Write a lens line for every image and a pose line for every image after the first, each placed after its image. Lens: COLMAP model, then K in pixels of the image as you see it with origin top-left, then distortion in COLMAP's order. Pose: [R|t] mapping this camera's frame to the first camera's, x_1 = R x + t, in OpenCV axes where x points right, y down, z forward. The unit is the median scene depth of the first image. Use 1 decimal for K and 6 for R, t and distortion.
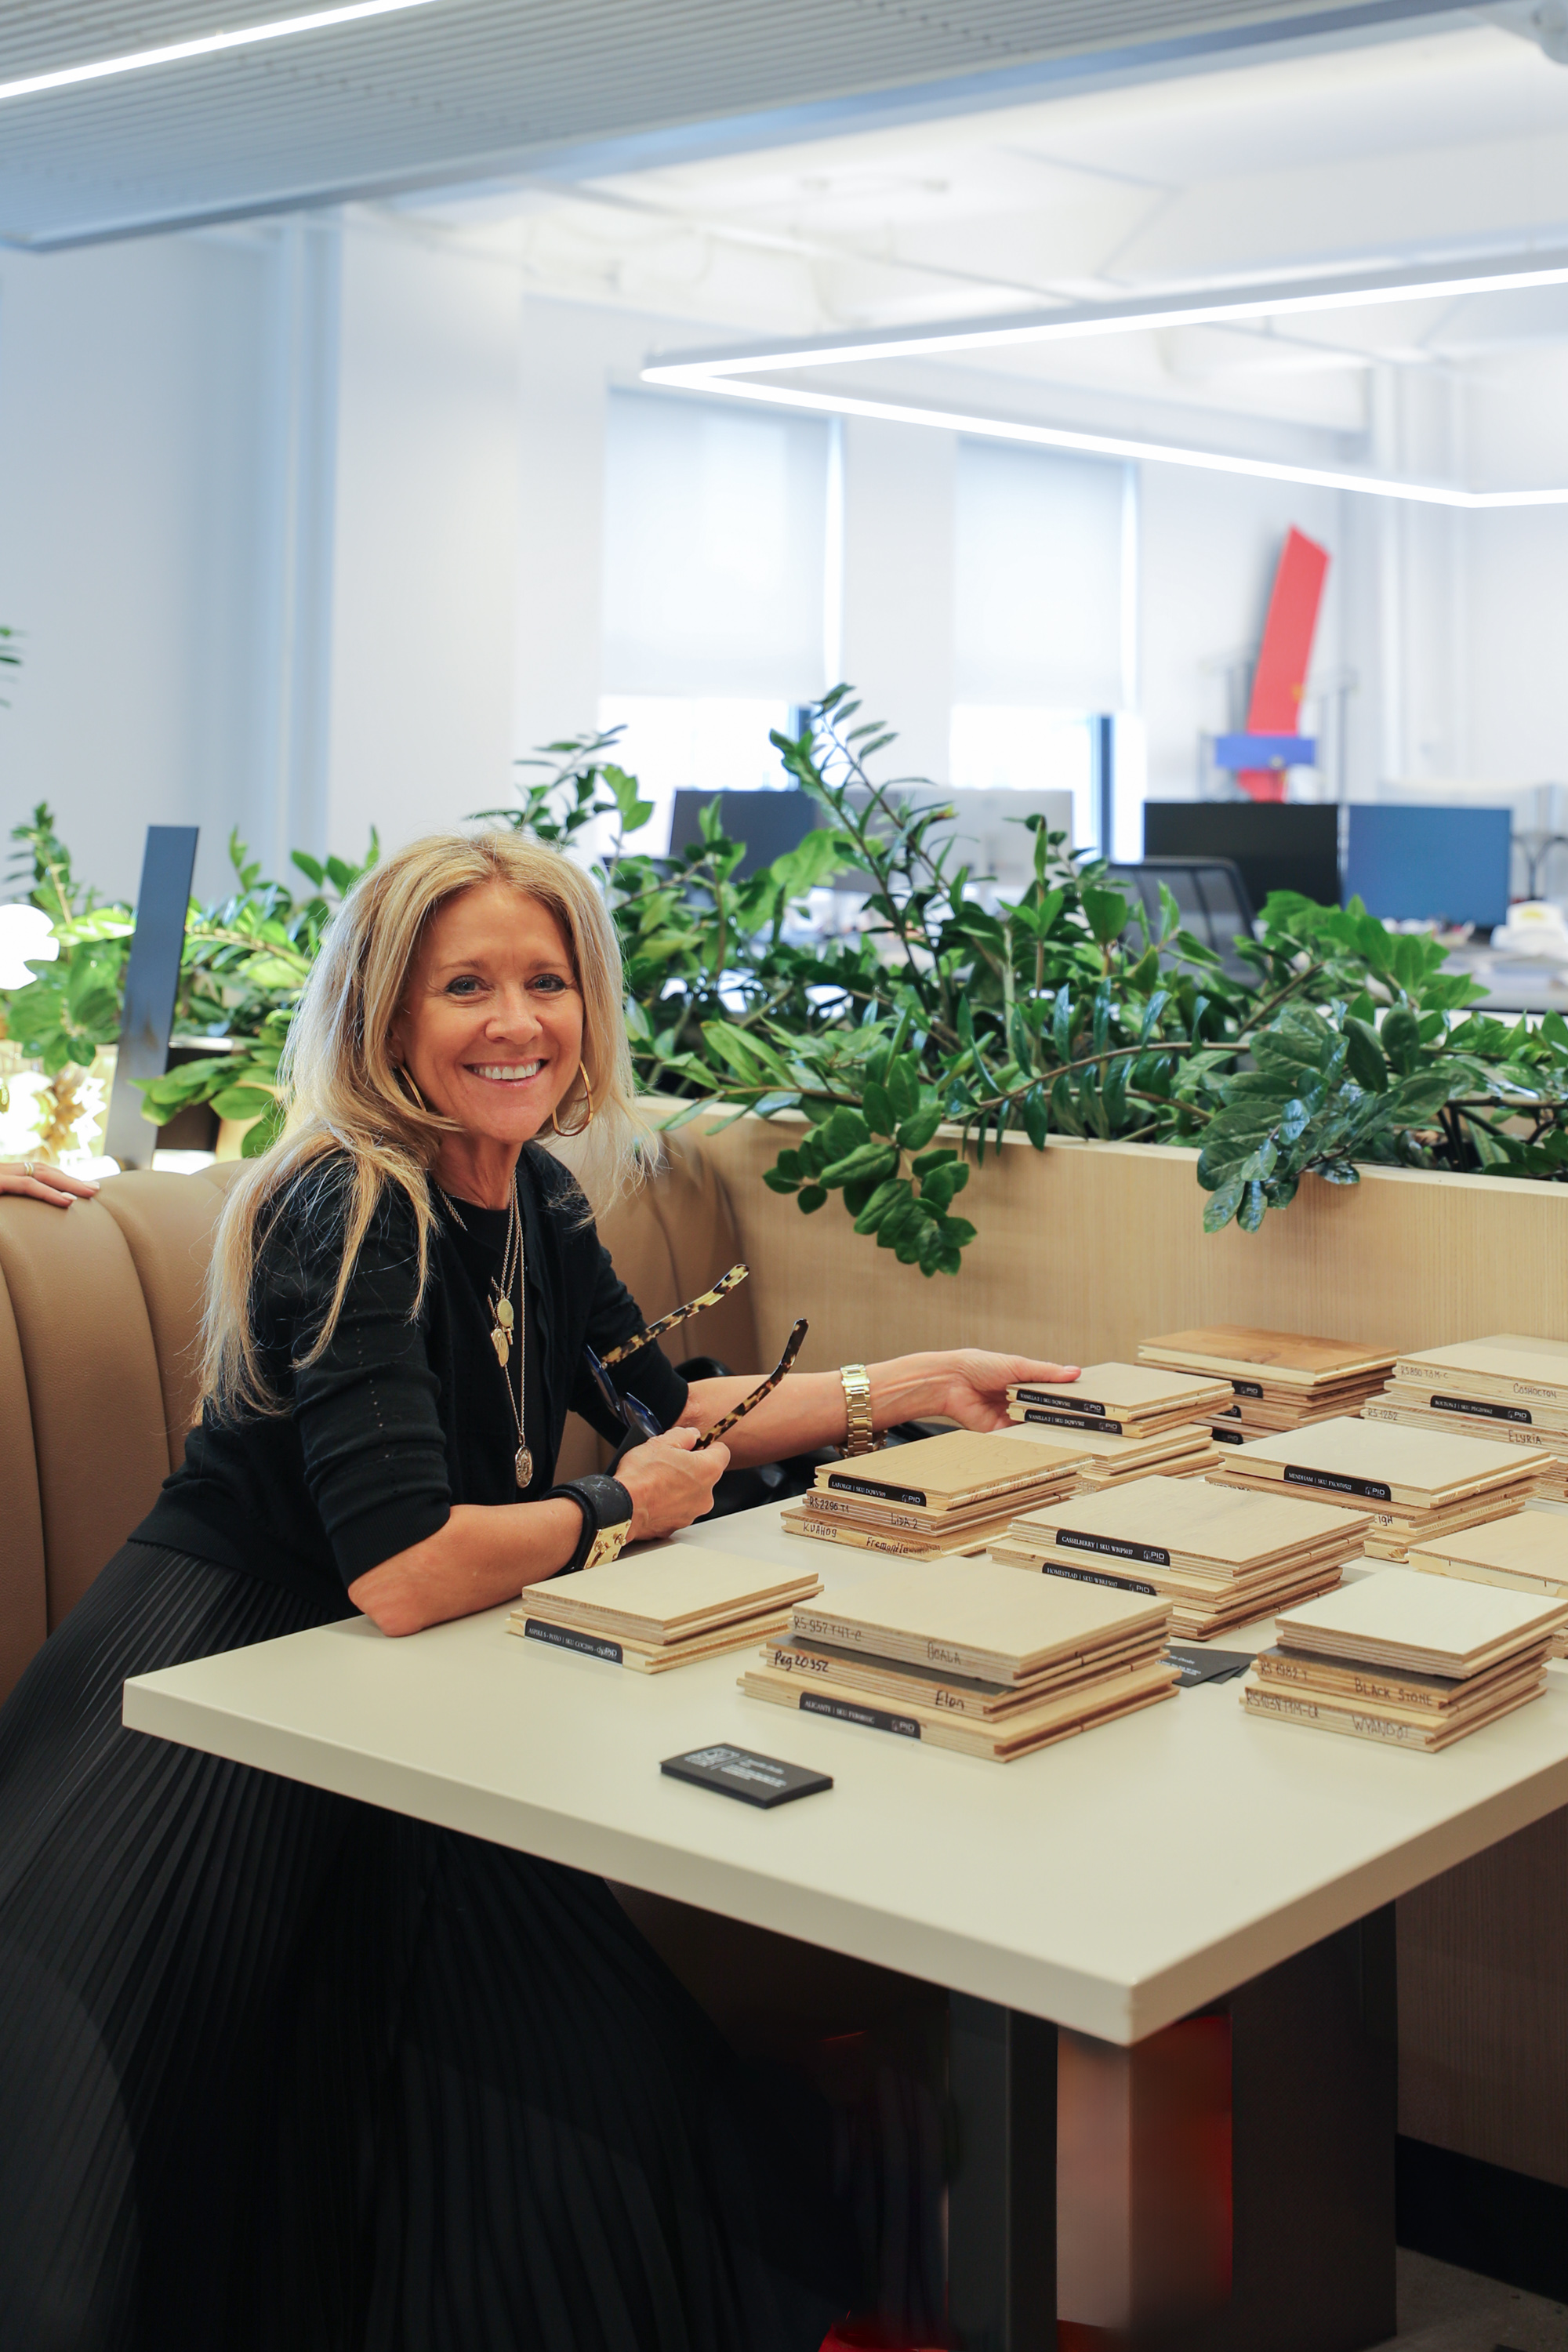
lens RADIAL K [[3082.0, 0, 784.0], [0, 3082.0, 1176.0], [0, 0, 1]] dist [-0.005703, -0.006469]
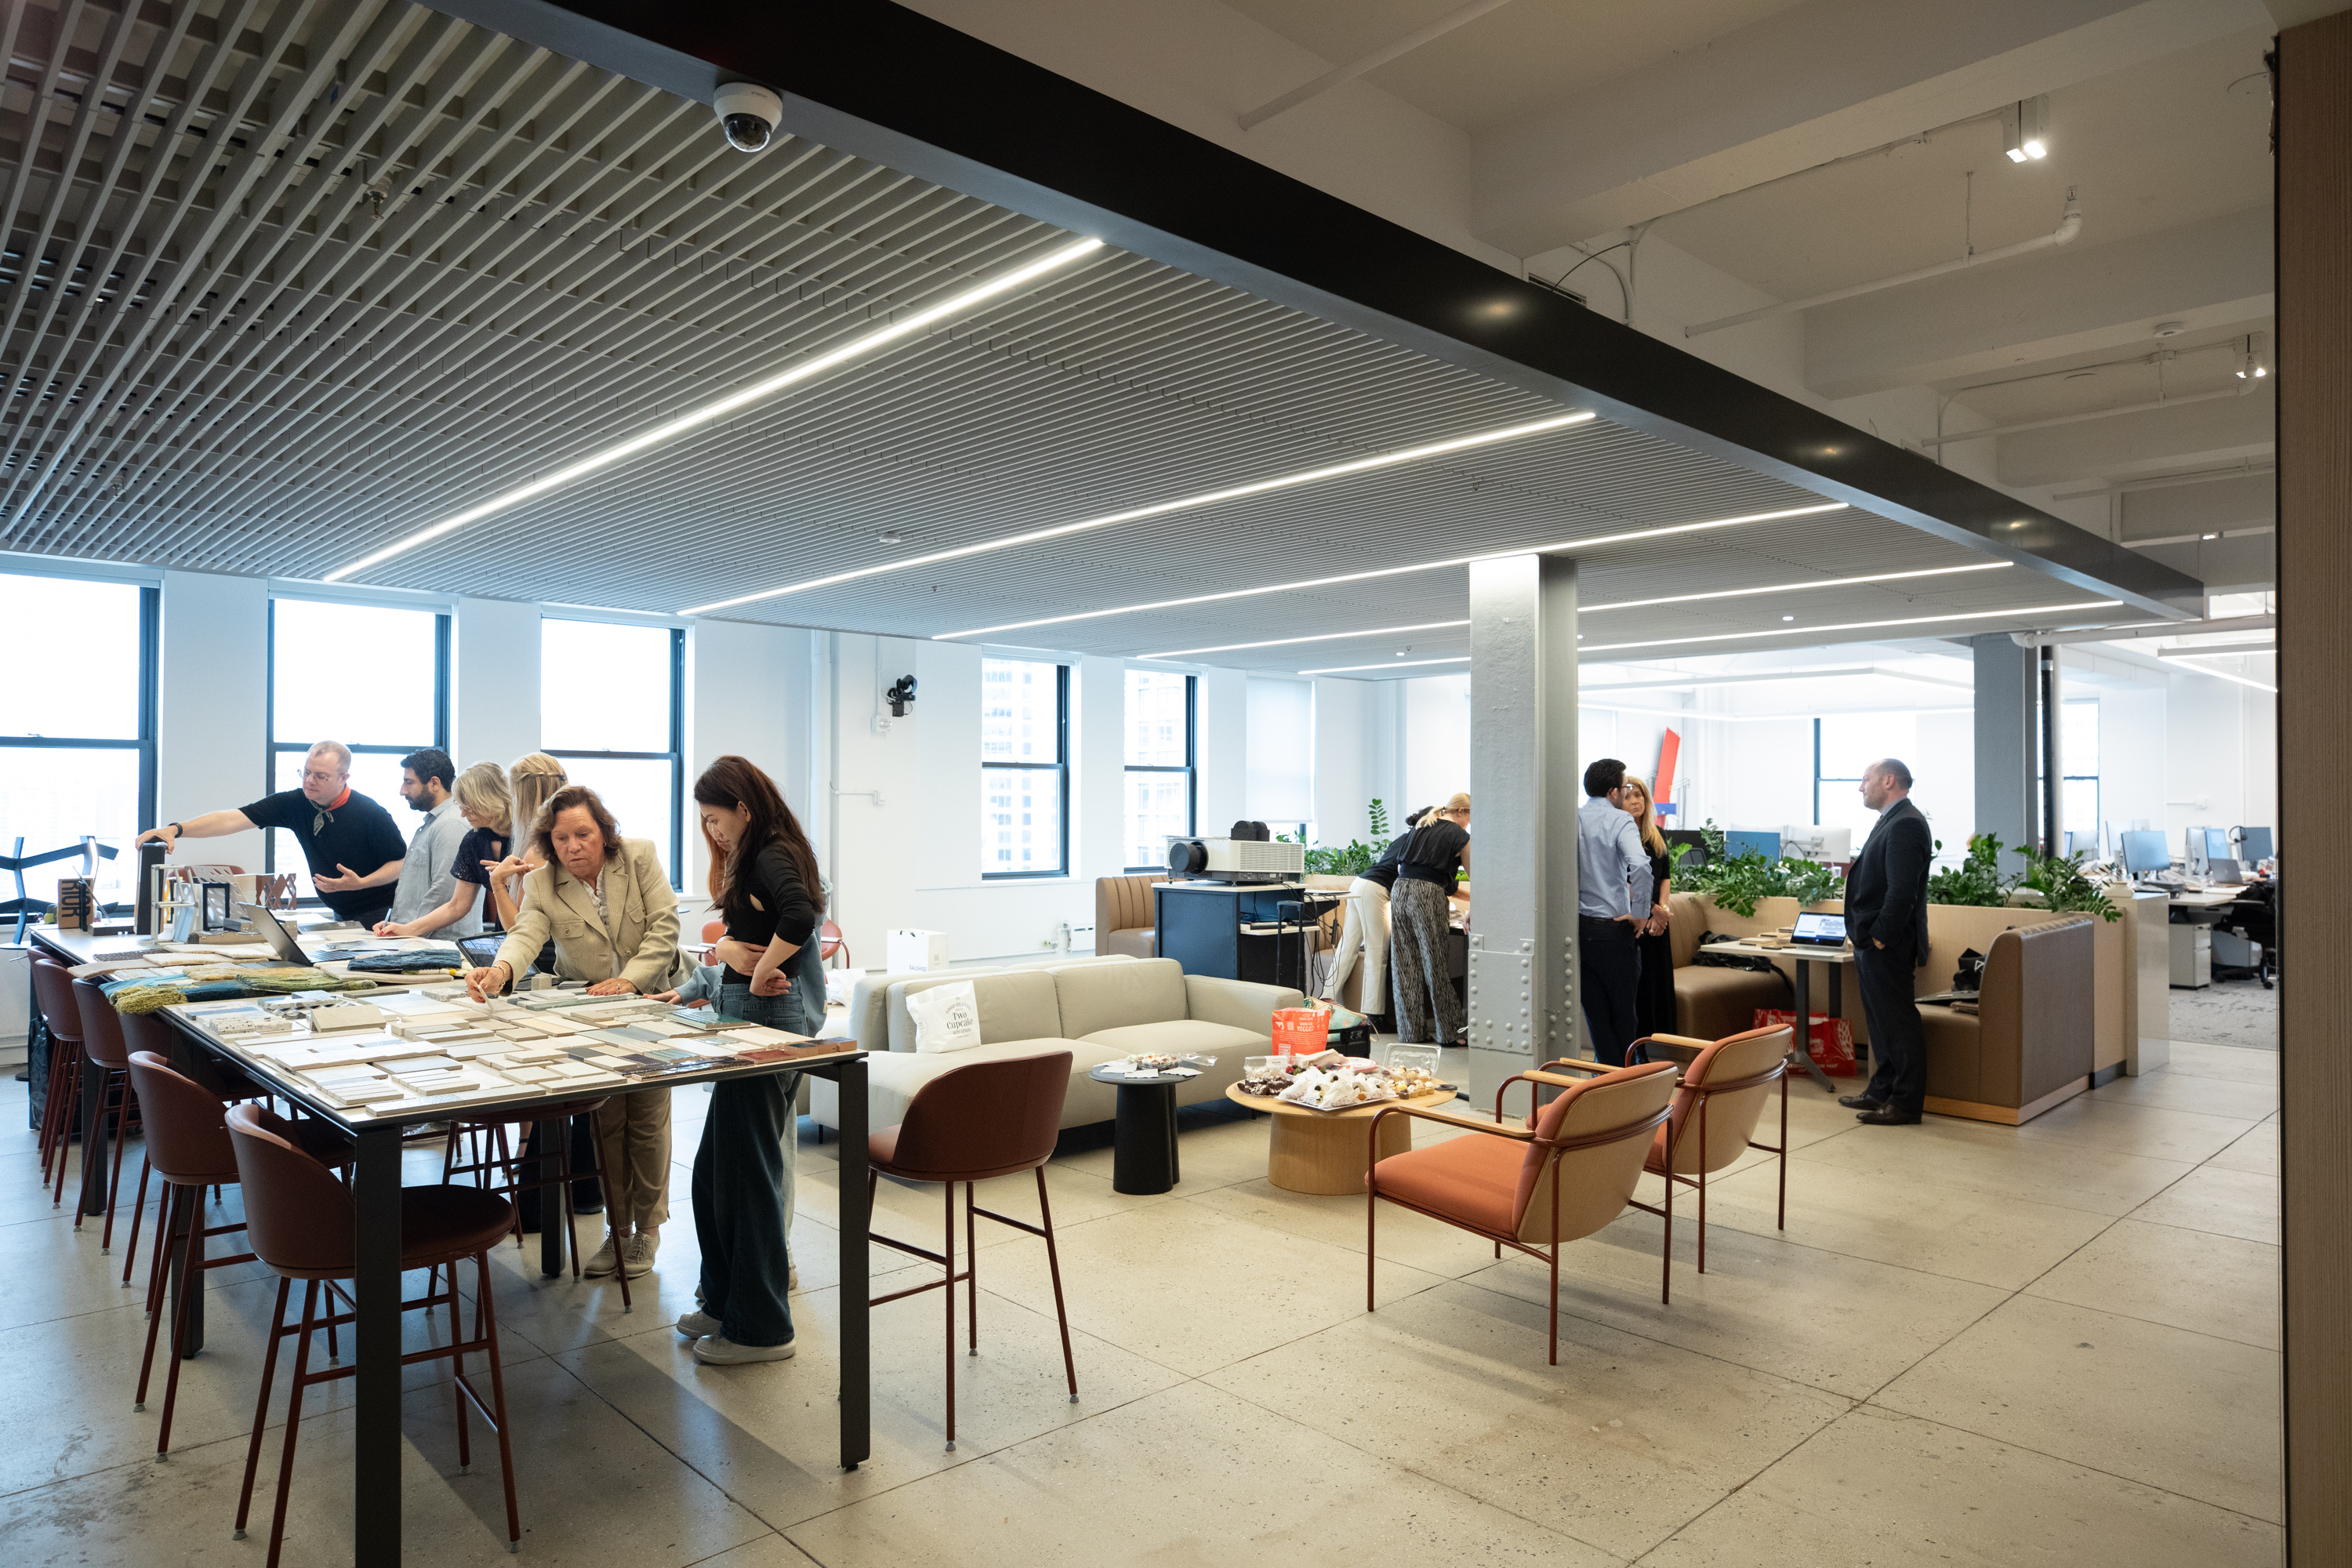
lens RADIAL K [[1440.1, 0, 1176.0], [0, 1440.1, 784.0], [0, 0, 1]] dist [-0.000057, -0.000028]
pose [[0.993102, -0.003600, -0.117202, -0.325152], [-0.013339, 0.989572, -0.143422, 0.084947], [0.116496, 0.143996, 0.982697, -0.872032]]
